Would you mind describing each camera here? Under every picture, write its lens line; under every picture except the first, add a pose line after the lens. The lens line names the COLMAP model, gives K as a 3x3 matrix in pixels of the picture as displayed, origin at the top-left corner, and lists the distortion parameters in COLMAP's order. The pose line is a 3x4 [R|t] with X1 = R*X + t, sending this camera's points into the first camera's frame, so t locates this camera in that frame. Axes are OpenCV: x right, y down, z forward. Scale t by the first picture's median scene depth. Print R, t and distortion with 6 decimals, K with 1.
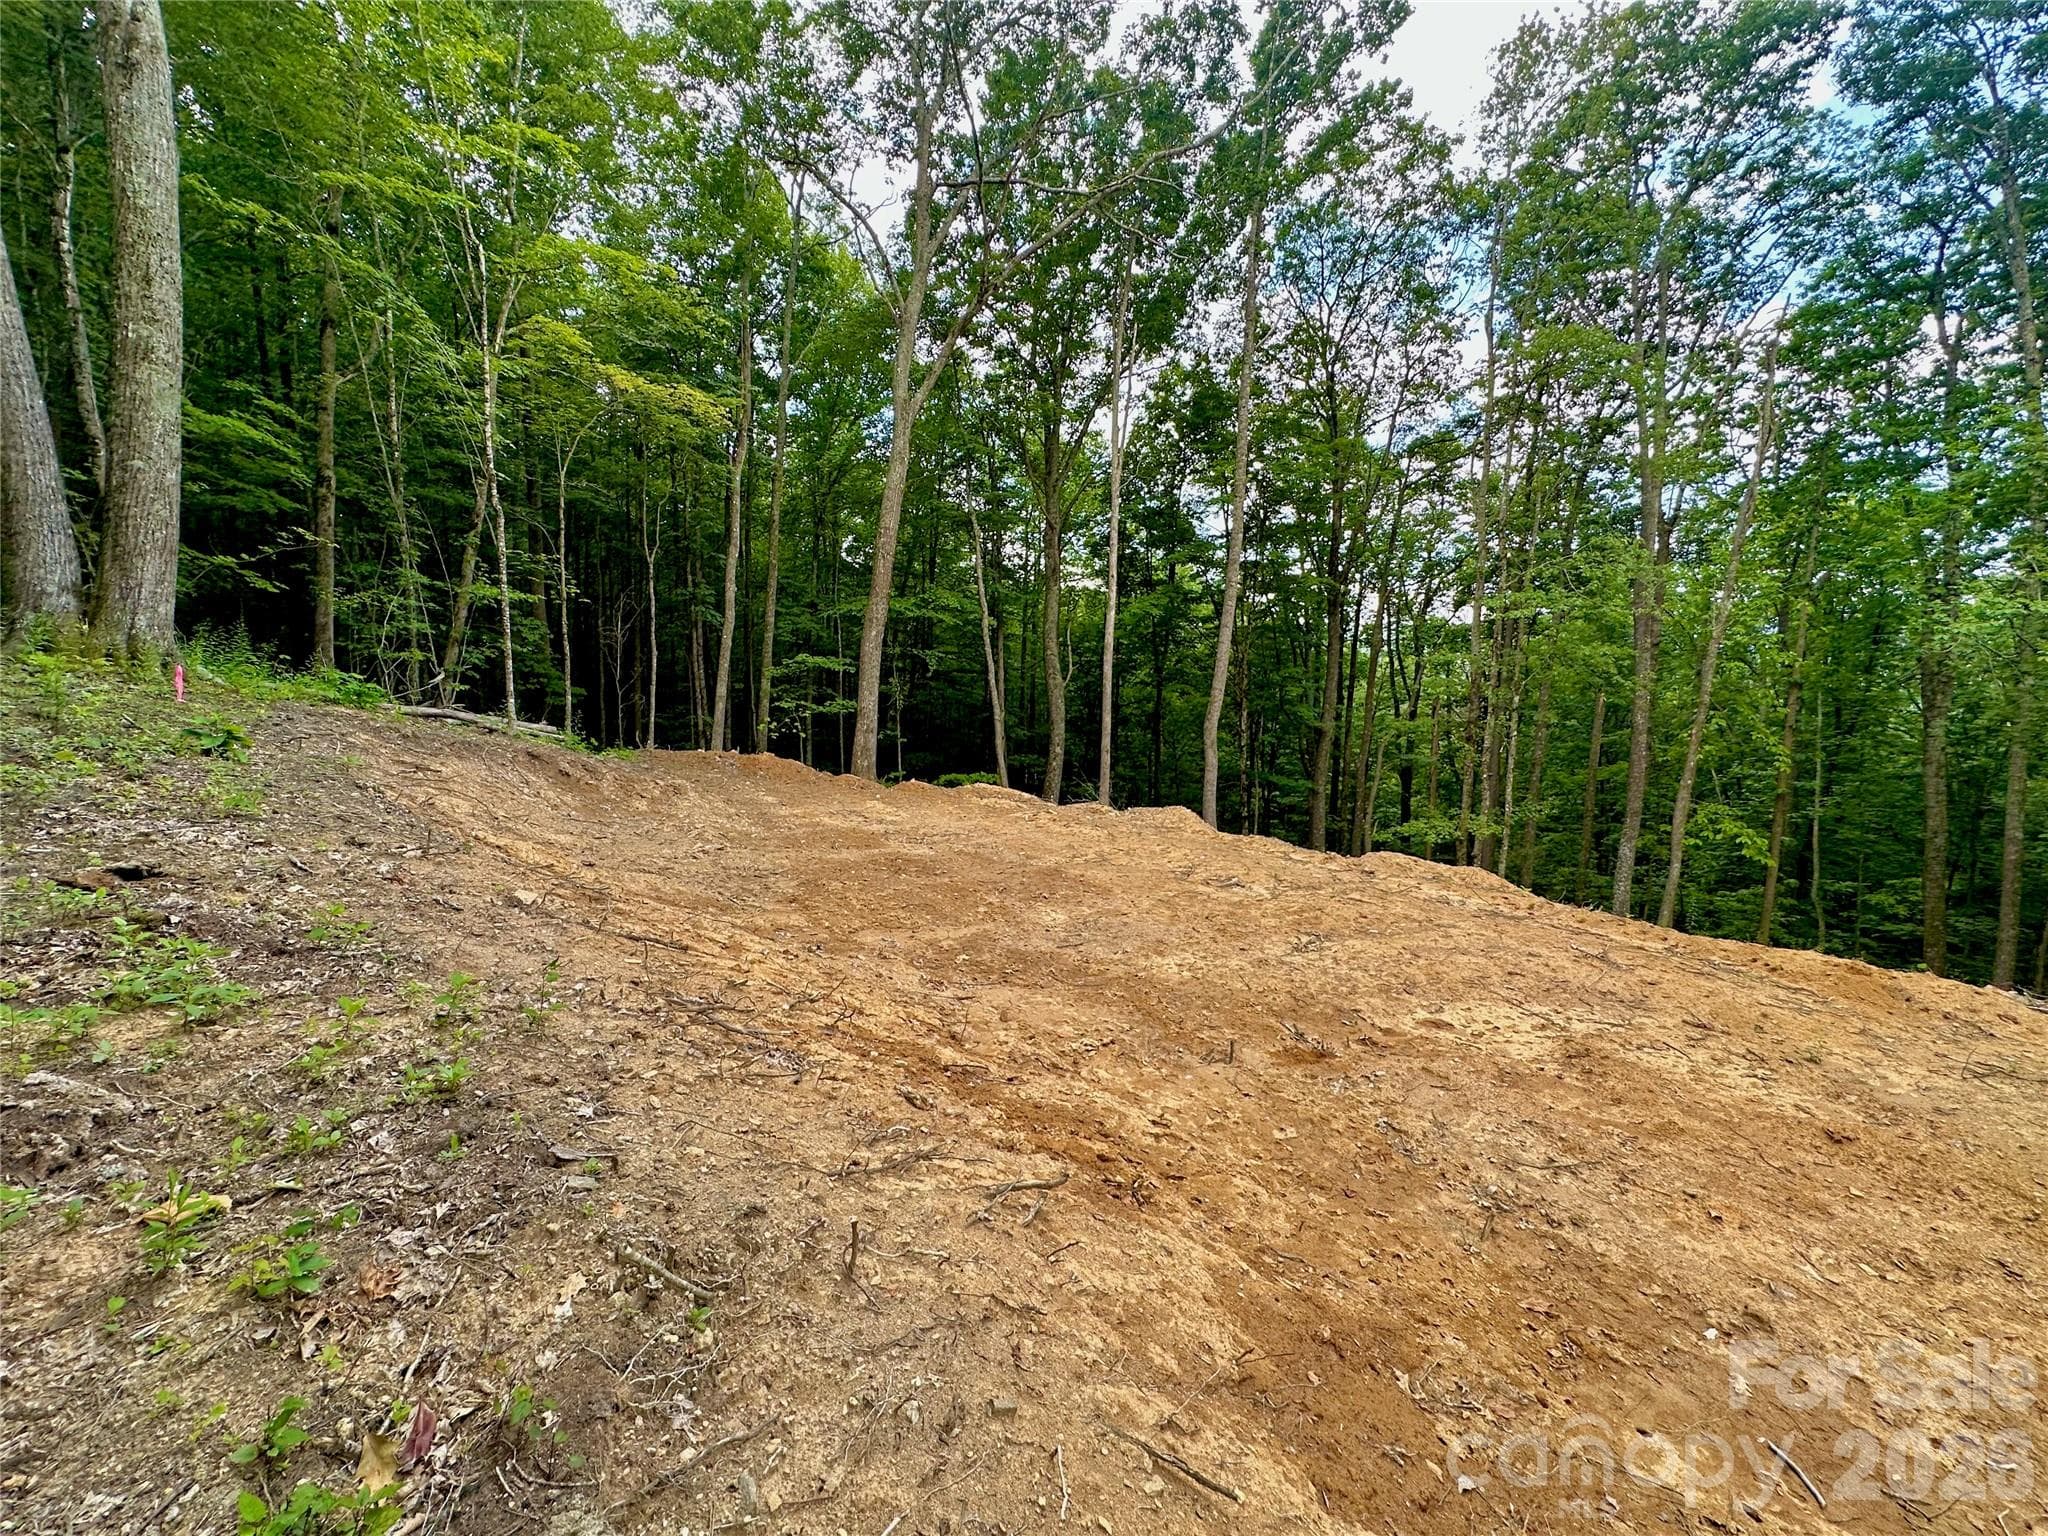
lens RADIAL K [[816.2, 0, 1024.3], [0, 816.2, 768.6], [0, 0, 1]] dist [0.000162, 0.000415]
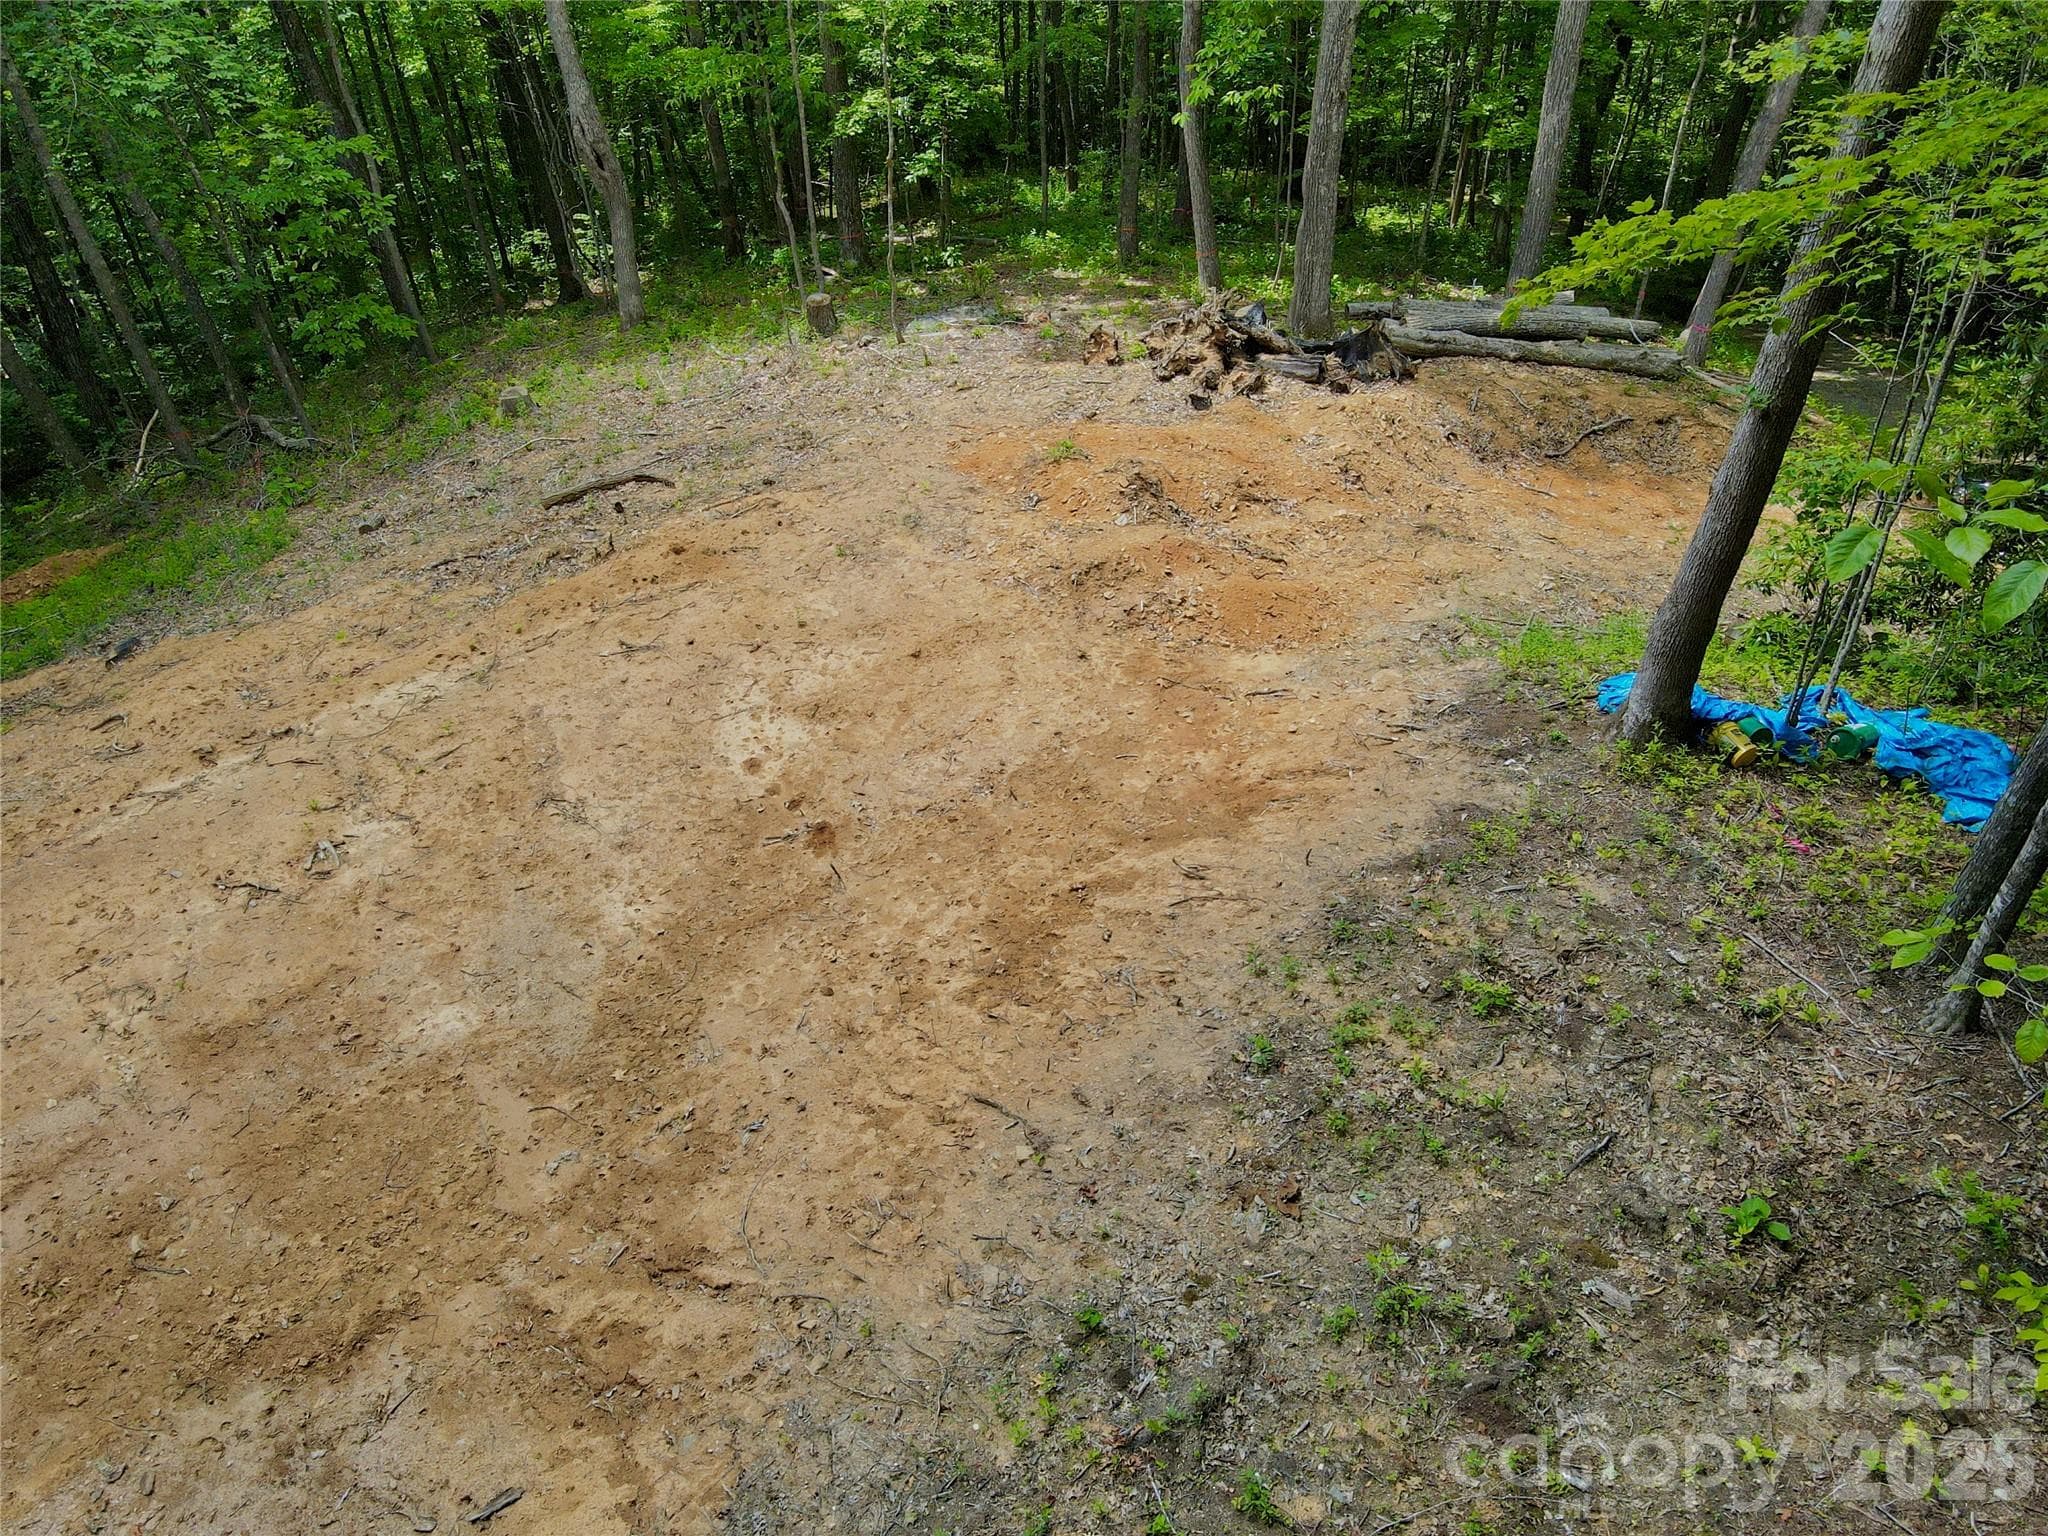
lens RADIAL K [[1506.8, 0, 1024.9], [0, 1506.8, 769.2], [0, 0, 1]] dist [0.011037, 0.008153]
pose [[-0.169535, -0.614872, 0.770189, -1.454295], [0.140776, 0.758378, 0.636431, -1.181688], [-0.975418, 0.216322, -0.042012, 0.769543]]
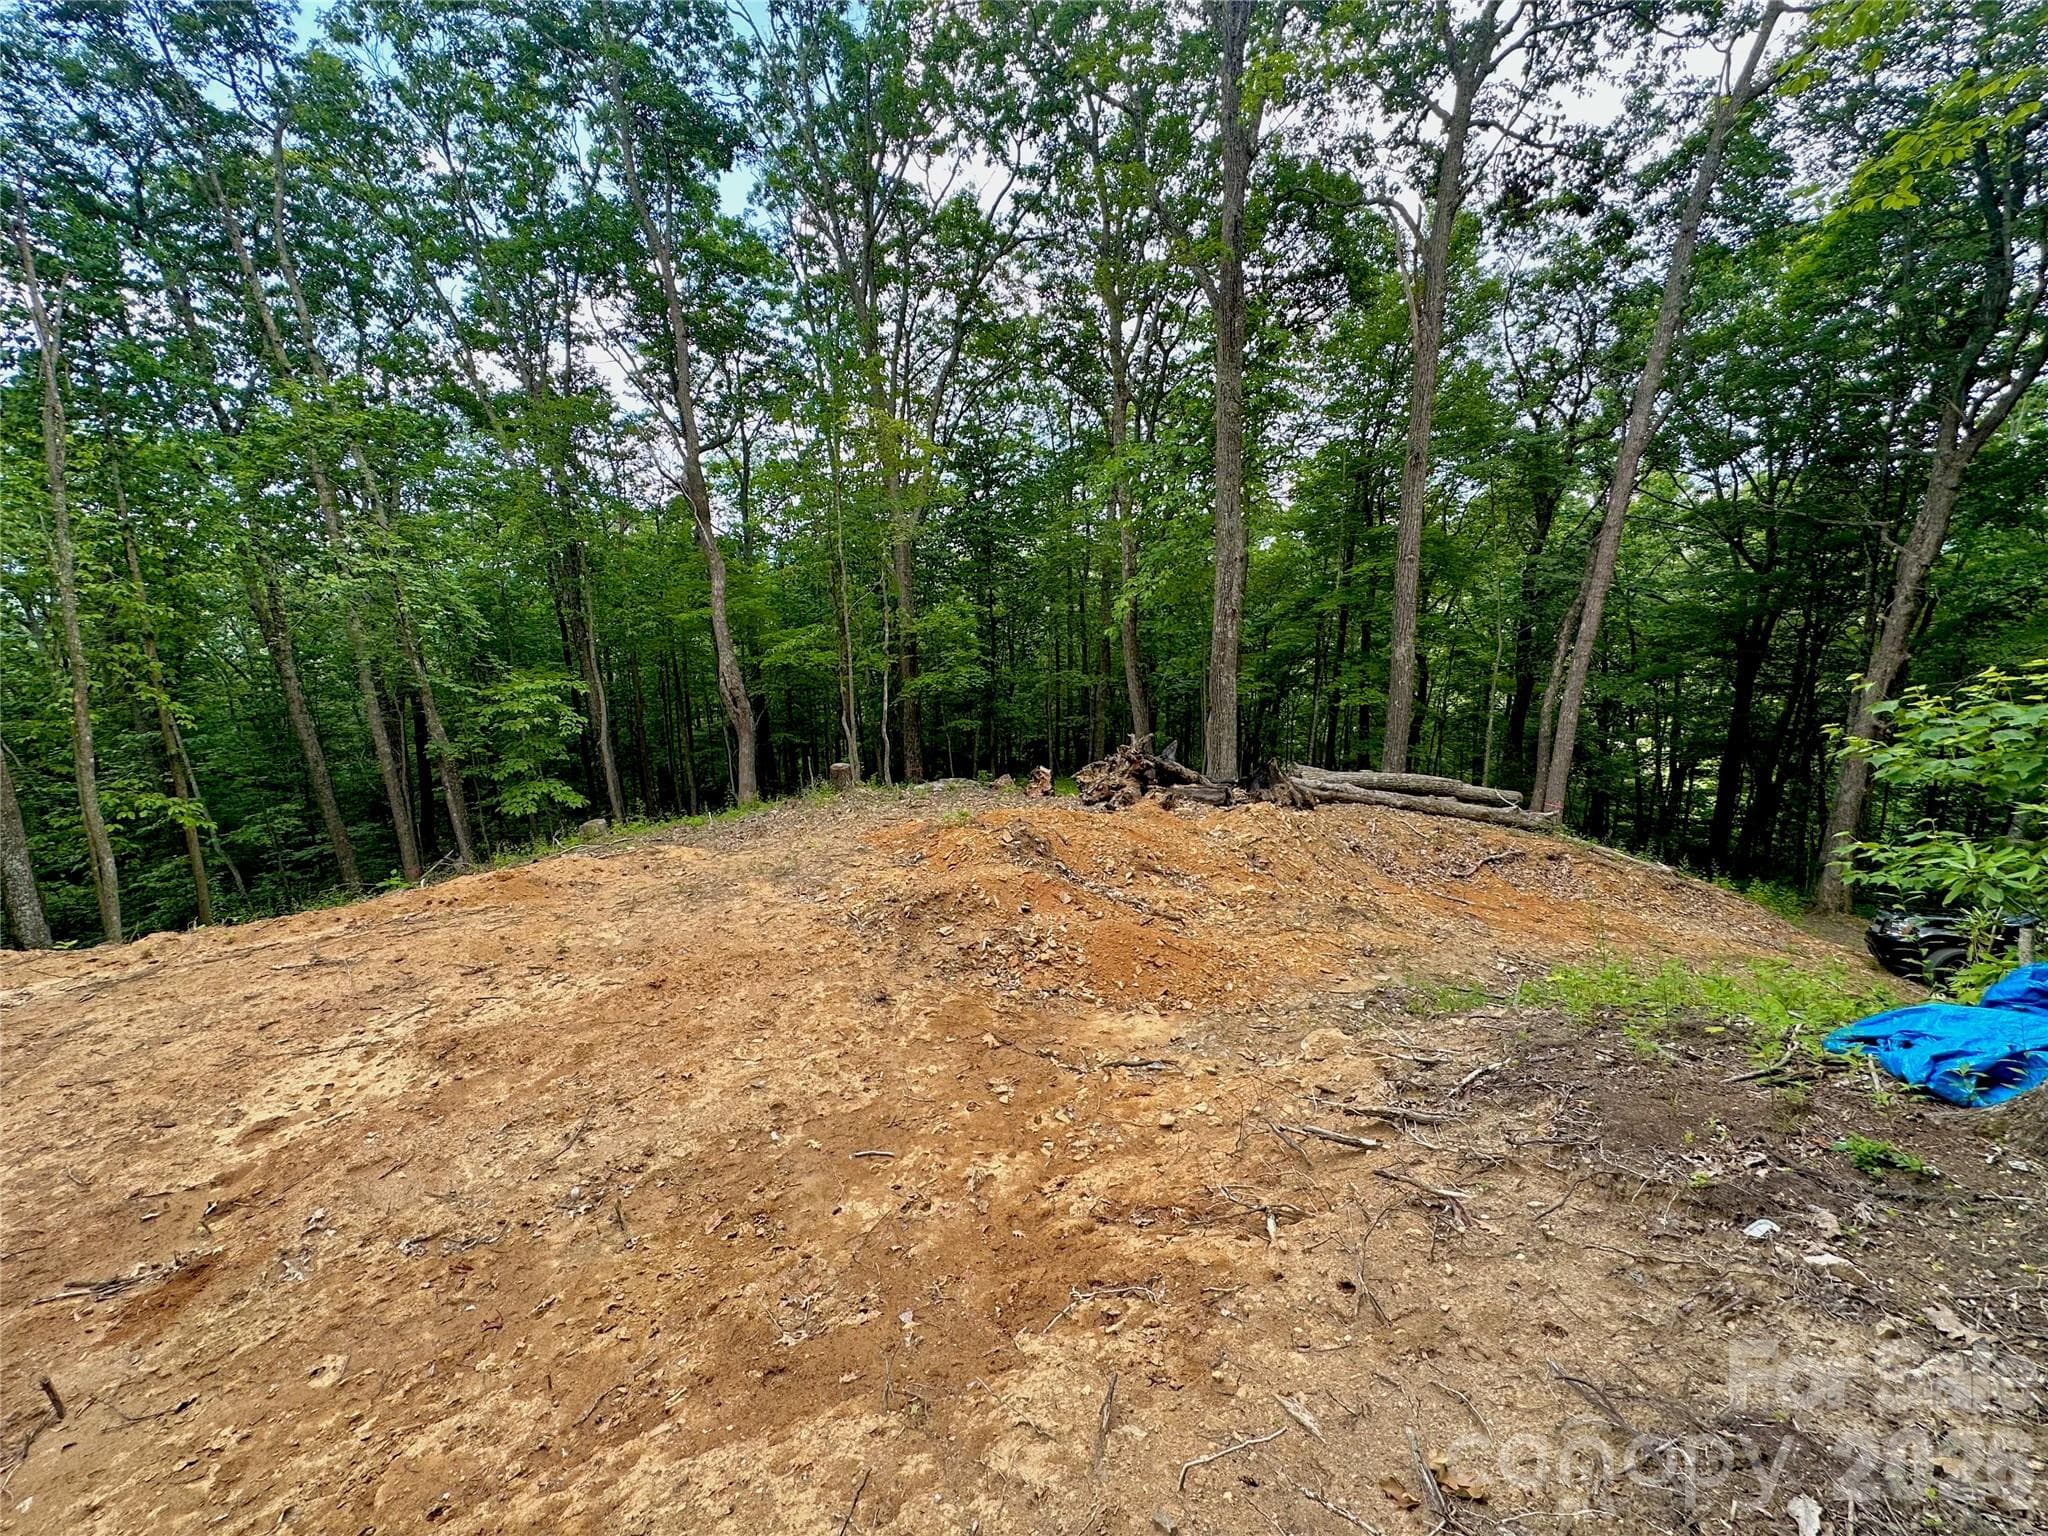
lens RADIAL K [[816.2, 0, 1023.6], [0, 816.2, 767.0], [0, 0, 1]] dist [0.000162, 0.000415]
pose [[-0.078322, -0.203644, 0.975907, -0.228406], [0.135958, 0.967586, 0.212819, -0.077425], [-0.987614, 0.149351, -0.048097, 0.334599]]
